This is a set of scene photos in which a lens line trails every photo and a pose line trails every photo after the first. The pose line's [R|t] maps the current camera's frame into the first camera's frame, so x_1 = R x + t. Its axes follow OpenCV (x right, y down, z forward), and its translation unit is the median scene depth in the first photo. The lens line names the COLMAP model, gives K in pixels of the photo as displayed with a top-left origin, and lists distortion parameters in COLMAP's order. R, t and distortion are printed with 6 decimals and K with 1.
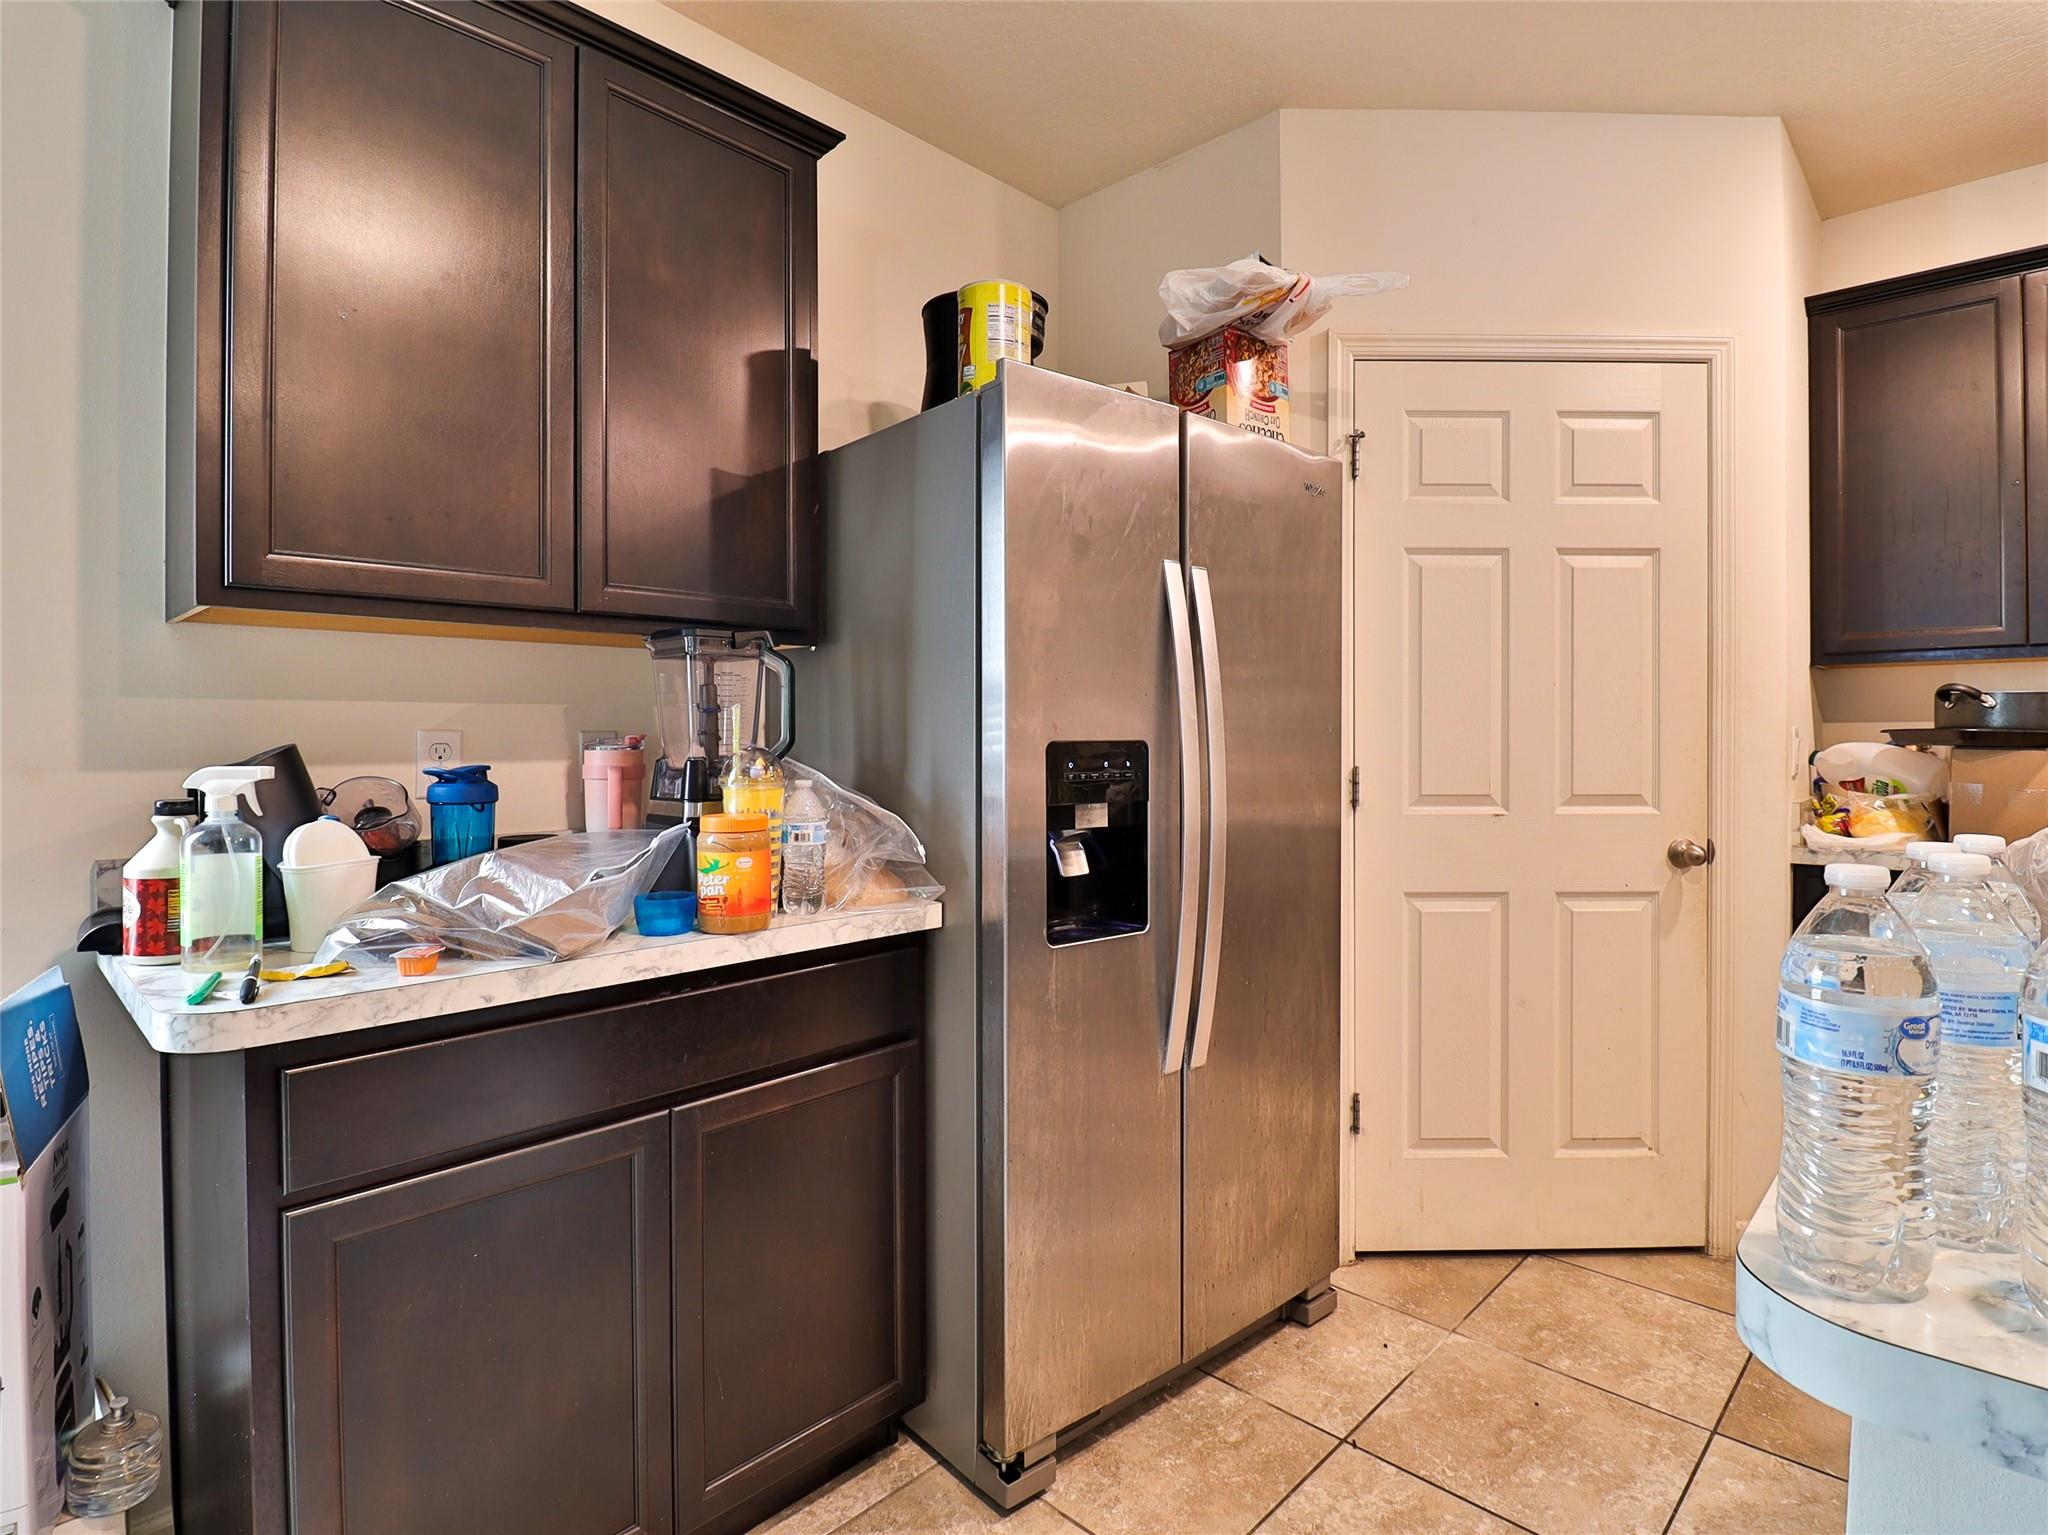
lens RADIAL K [[1058.2, 0, 1018.3], [0, 1058.2, 735.7], [0, 0, 1]] dist [0.000912, -0.014468]
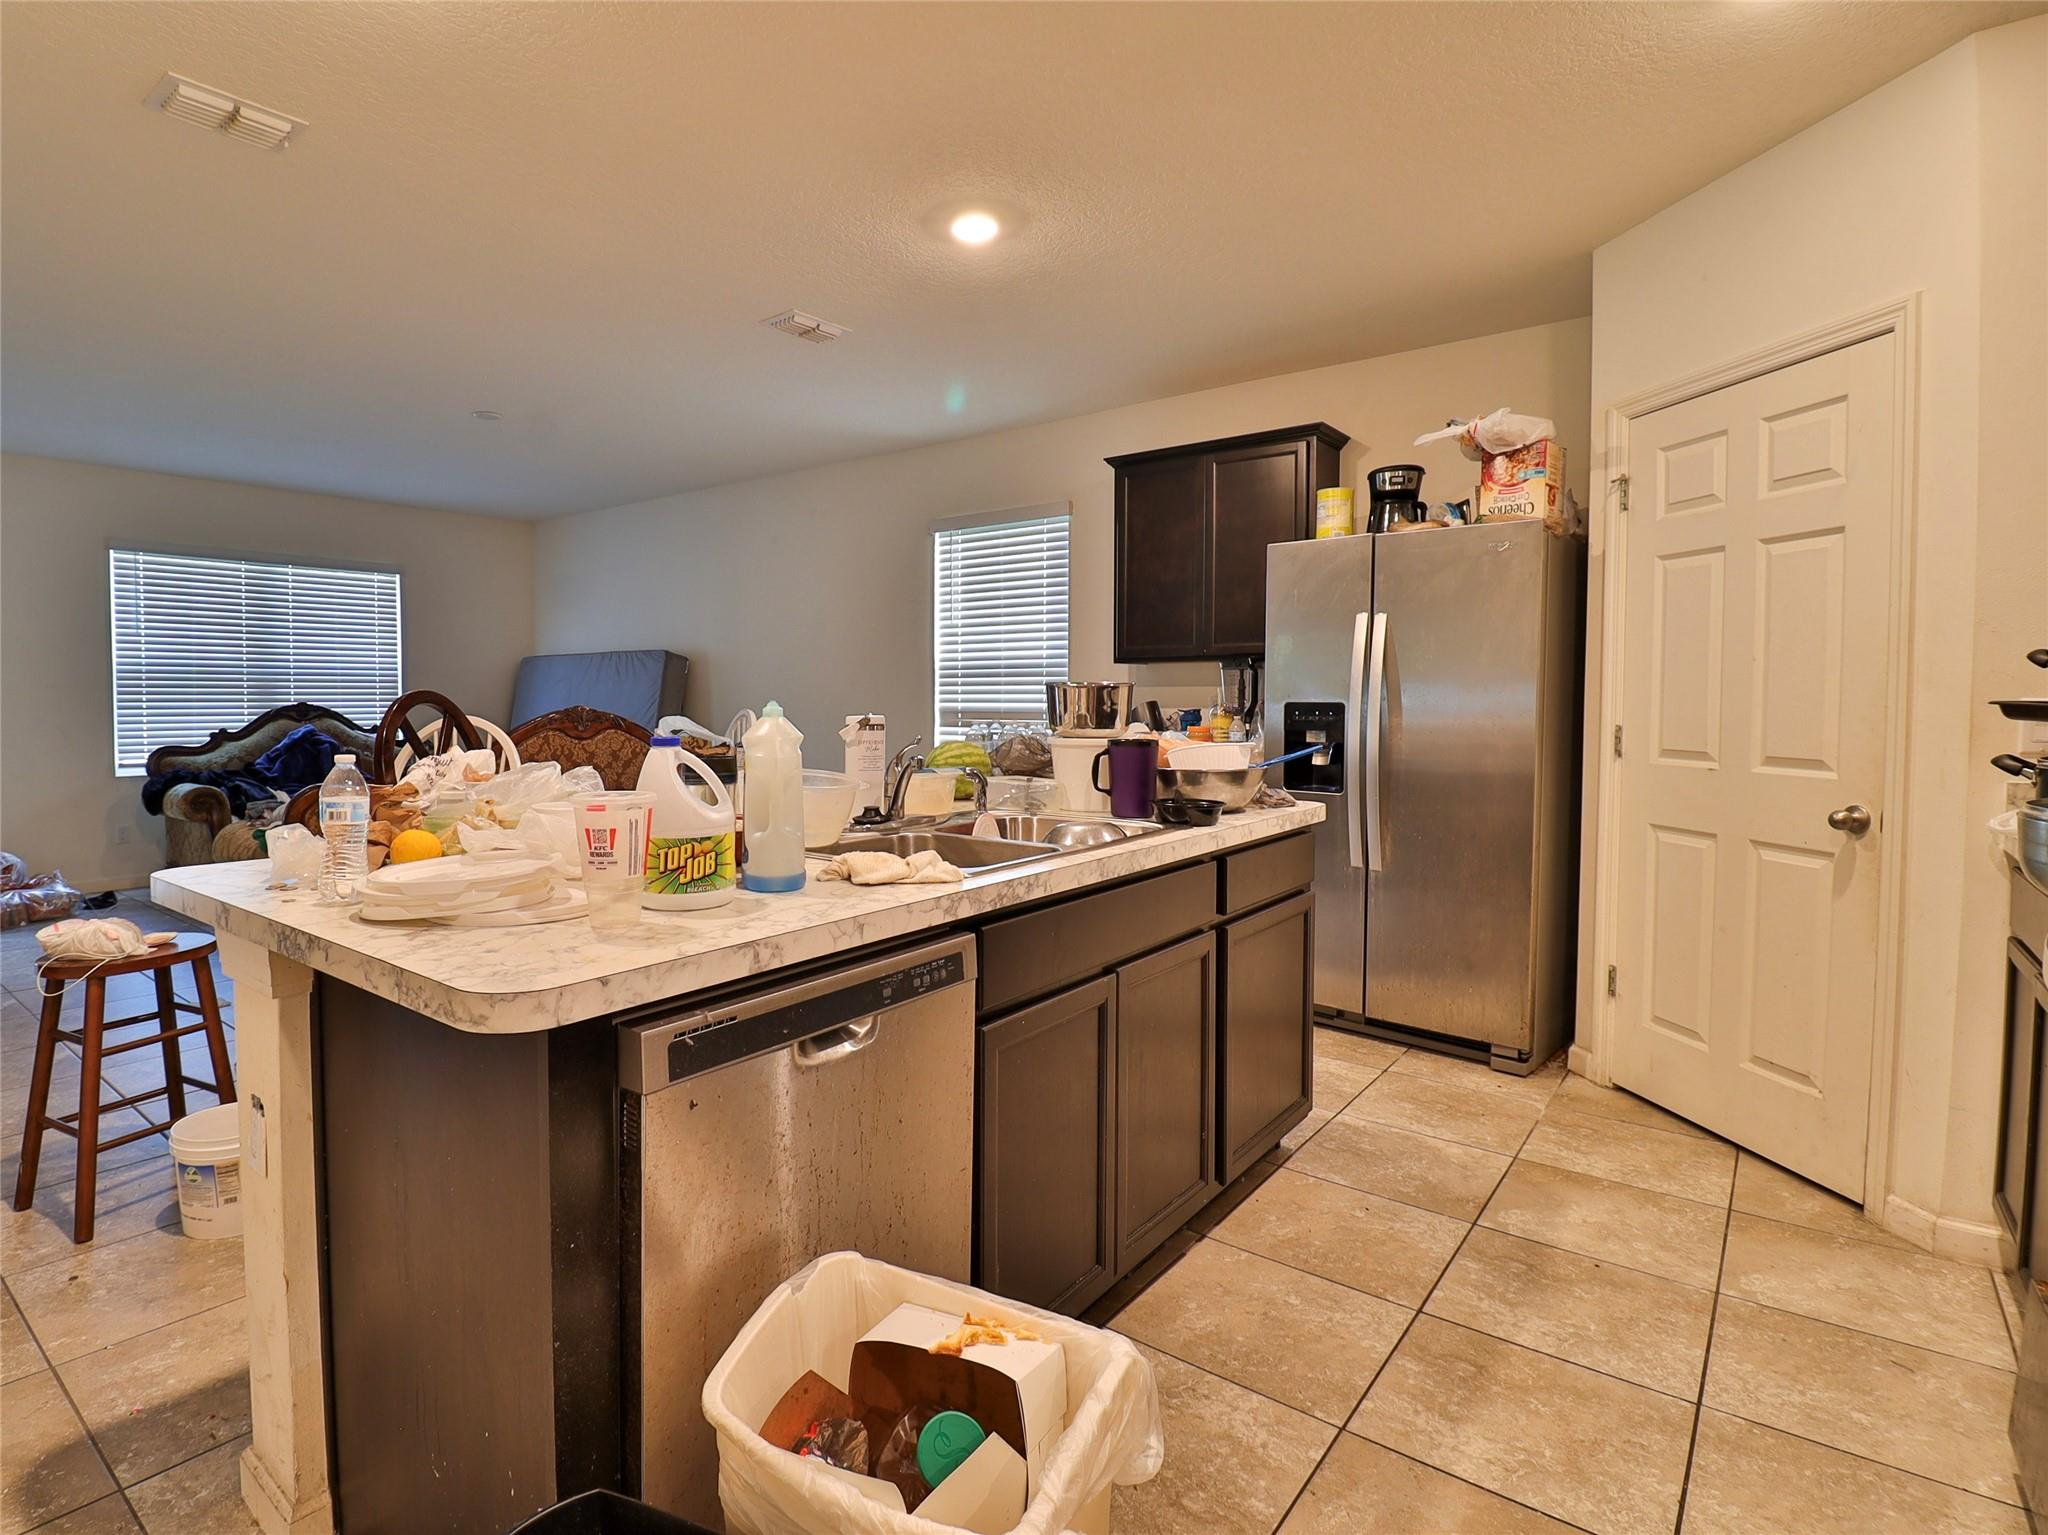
lens RADIAL K [[1058.2, 0, 903.4], [0, 1058.2, 737.1], [0, 0, 1]] dist [0.000912, -0.014468]
pose [[0.060352, 0.043309, -0.997237, 1.623567], [-0.000703, 0.999060, 0.043346, -0.013415], [0.998177, -0.001915, 0.060325, 0.009067]]
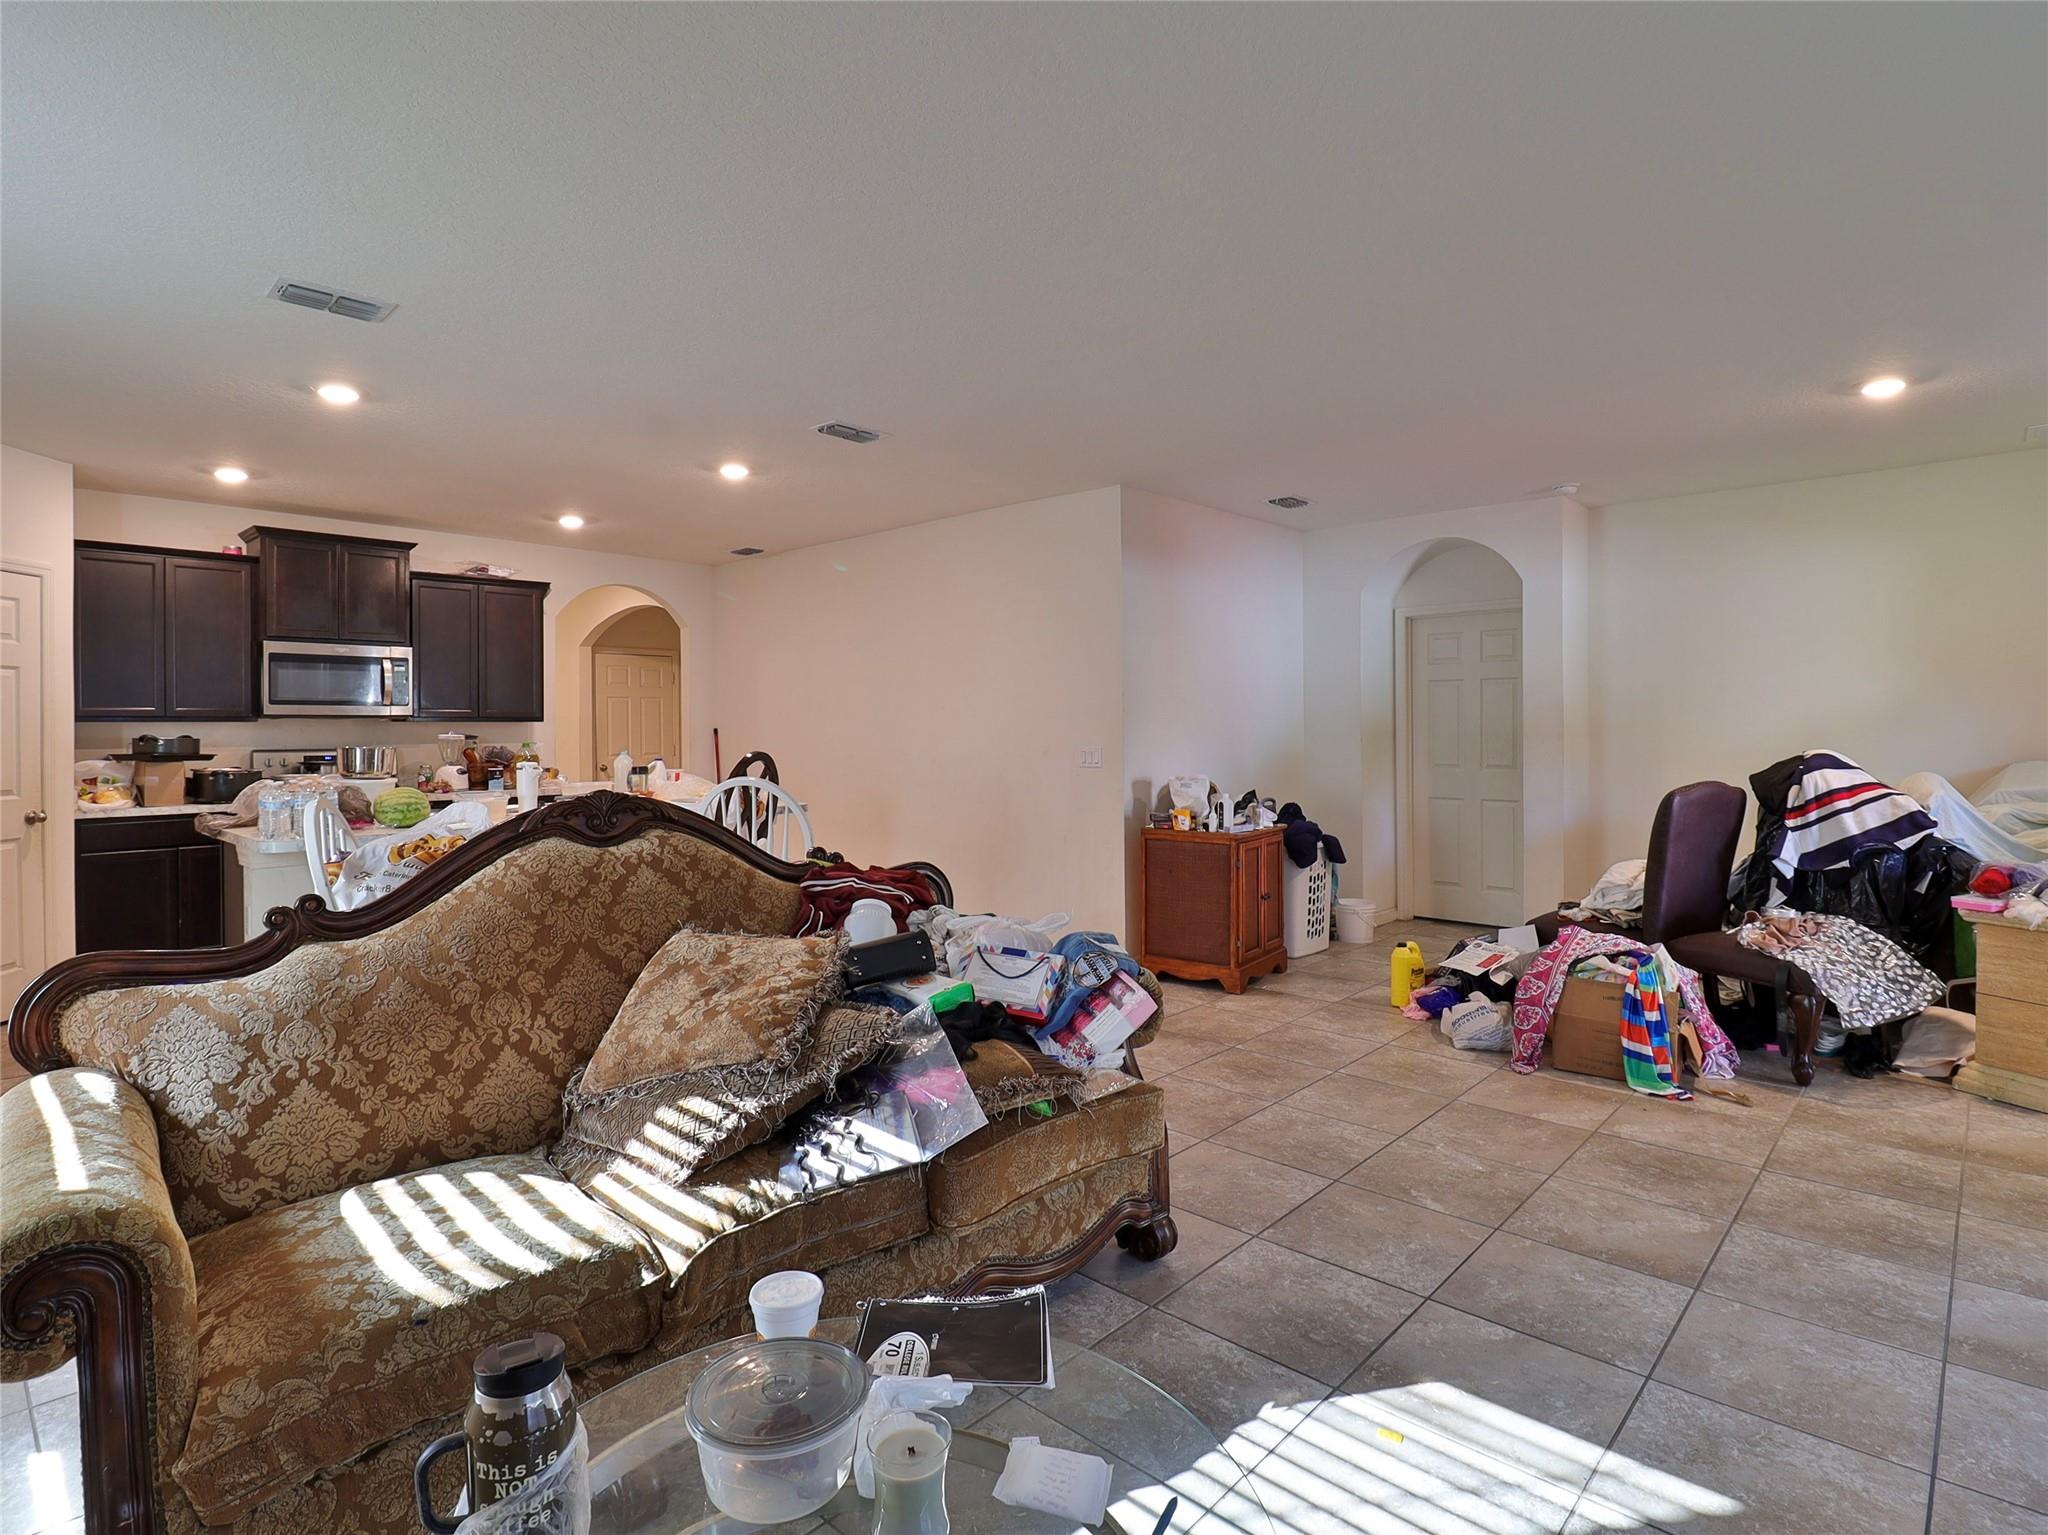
lens RADIAL K [[1058.2, 0, 1021.6], [0, 1058.2, 734.1], [0, 0, 1]] dist [0.000912, -0.014468]
pose [[-0.016894, -0.003324, 0.999852, -1.436735], [0.006916, 0.999970, 0.003441, -0.043813], [-0.999833, 0.006973, -0.016871, -0.883186]]
